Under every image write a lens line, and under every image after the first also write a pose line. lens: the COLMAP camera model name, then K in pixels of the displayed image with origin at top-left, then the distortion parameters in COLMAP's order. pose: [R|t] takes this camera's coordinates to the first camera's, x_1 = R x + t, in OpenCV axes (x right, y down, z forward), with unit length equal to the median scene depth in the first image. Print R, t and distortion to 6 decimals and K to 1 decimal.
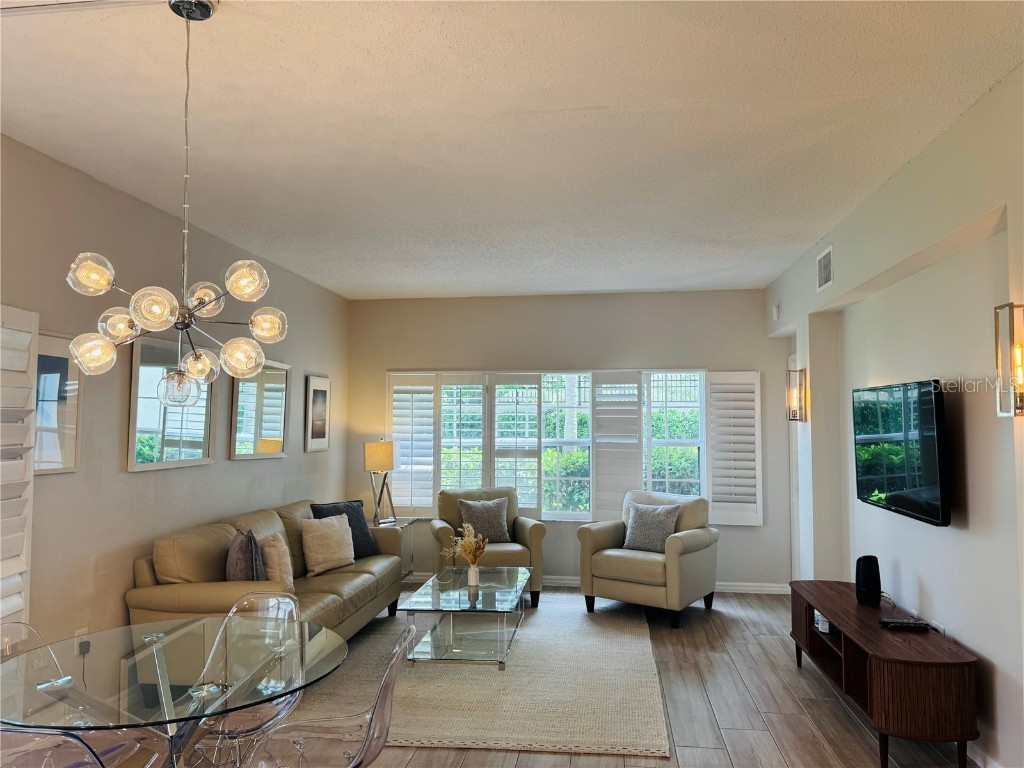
lens RADIAL K [[721.6, 0, 509.2], [0, 721.6, 381.9], [0, 0, 1]] dist [0.012054, -0.009327]
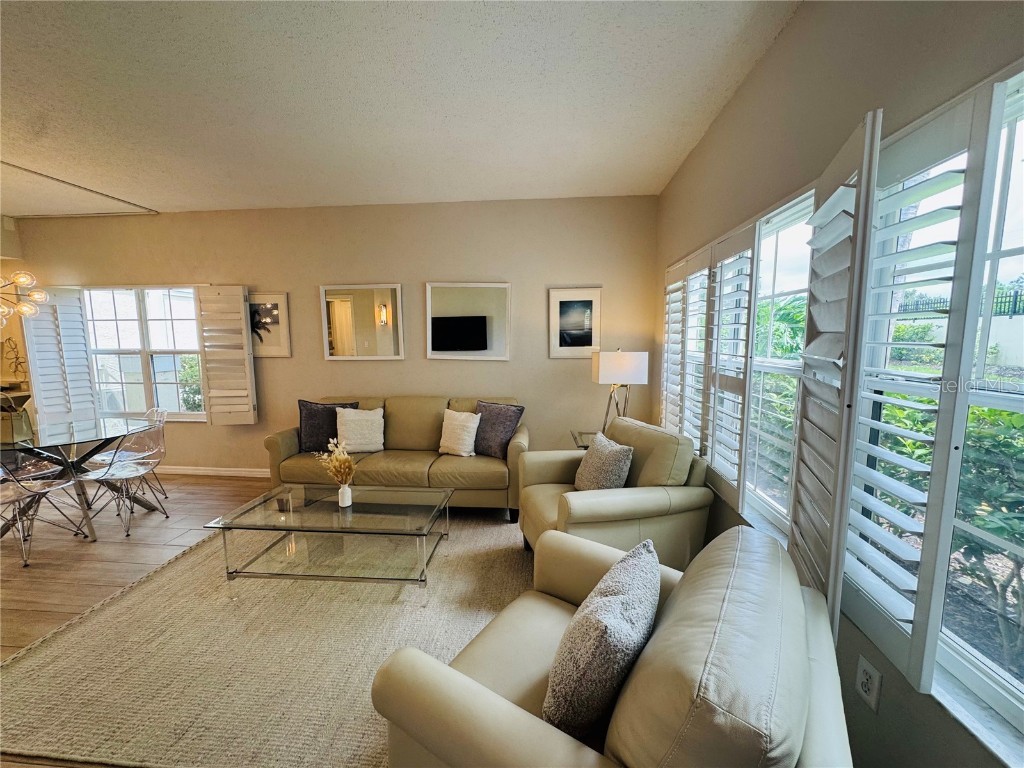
lens RADIAL K [[411.9, 0, 510.1], [0, 411.9, 385.9], [0, 0, 1]] dist [0.003601, 0.000191]
pose [[0.006573, 0.113422, -0.993525, 0.349743], [0.058357, 0.991810, 0.113612, 0.060467], [0.998274, -0.058726, -0.000100, 0.903831]]
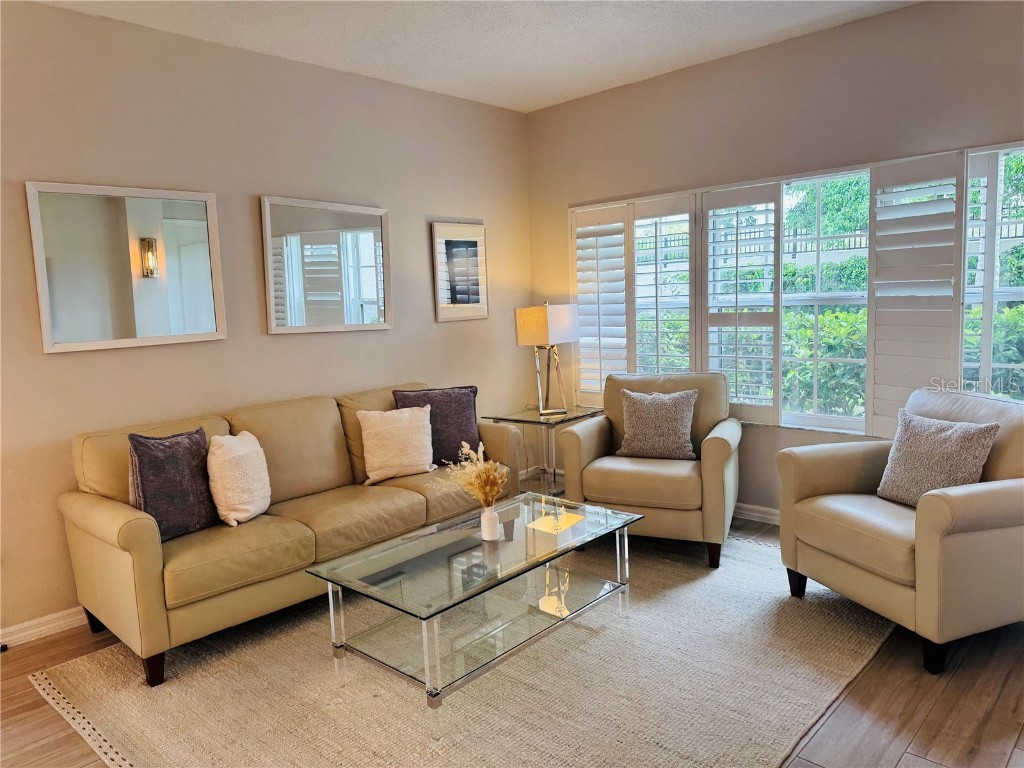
lens RADIAL K [[721.6, 0, 509.2], [0, 721.6, 385.8], [0, 0, 1]] dist [0.012054, -0.009327]
pose [[0.799598, 0.041593, -0.599093, 0.243782], [0.073749, 0.983246, 0.166696, 0.039446], [0.595989, -0.177473, 0.783135, 0.408644]]
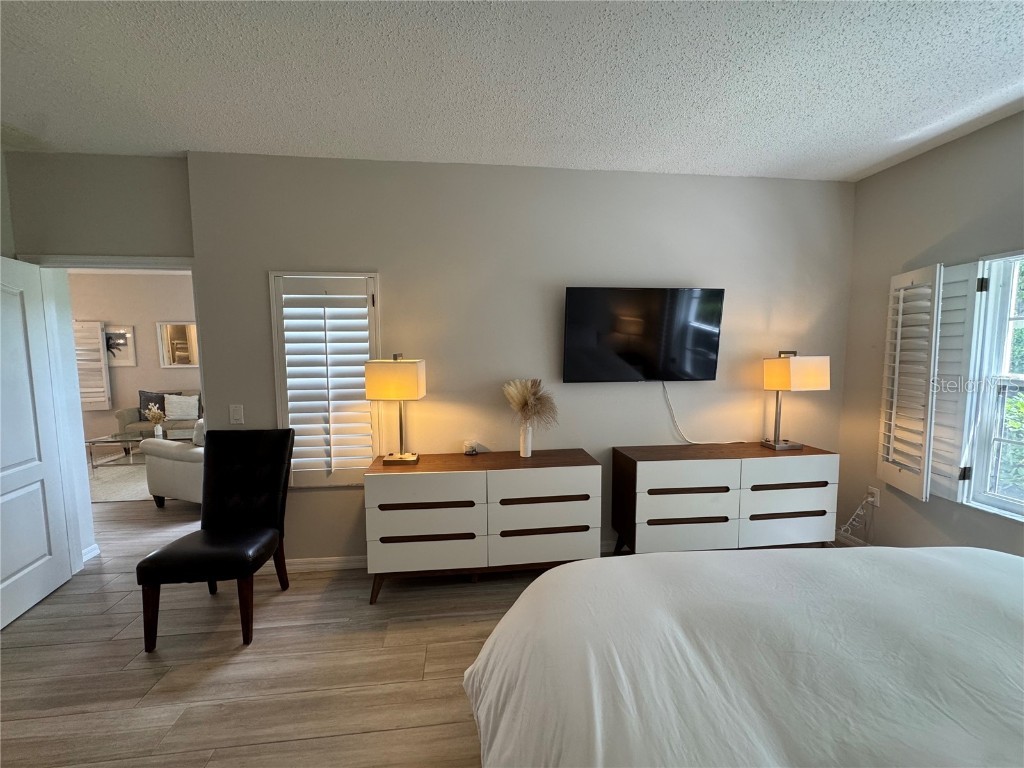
lens RADIAL K [[411.9, 0, 512.7], [0, 411.9, 386.3], [0, 0, 1]] dist [0.003601, 0.000191]
pose [[0.215171, 0.081309, -0.973186, 0.897757], [0.059262, 0.993604, 0.096118, 0.075014], [0.974777, -0.078355, 0.208976, 1.251962]]
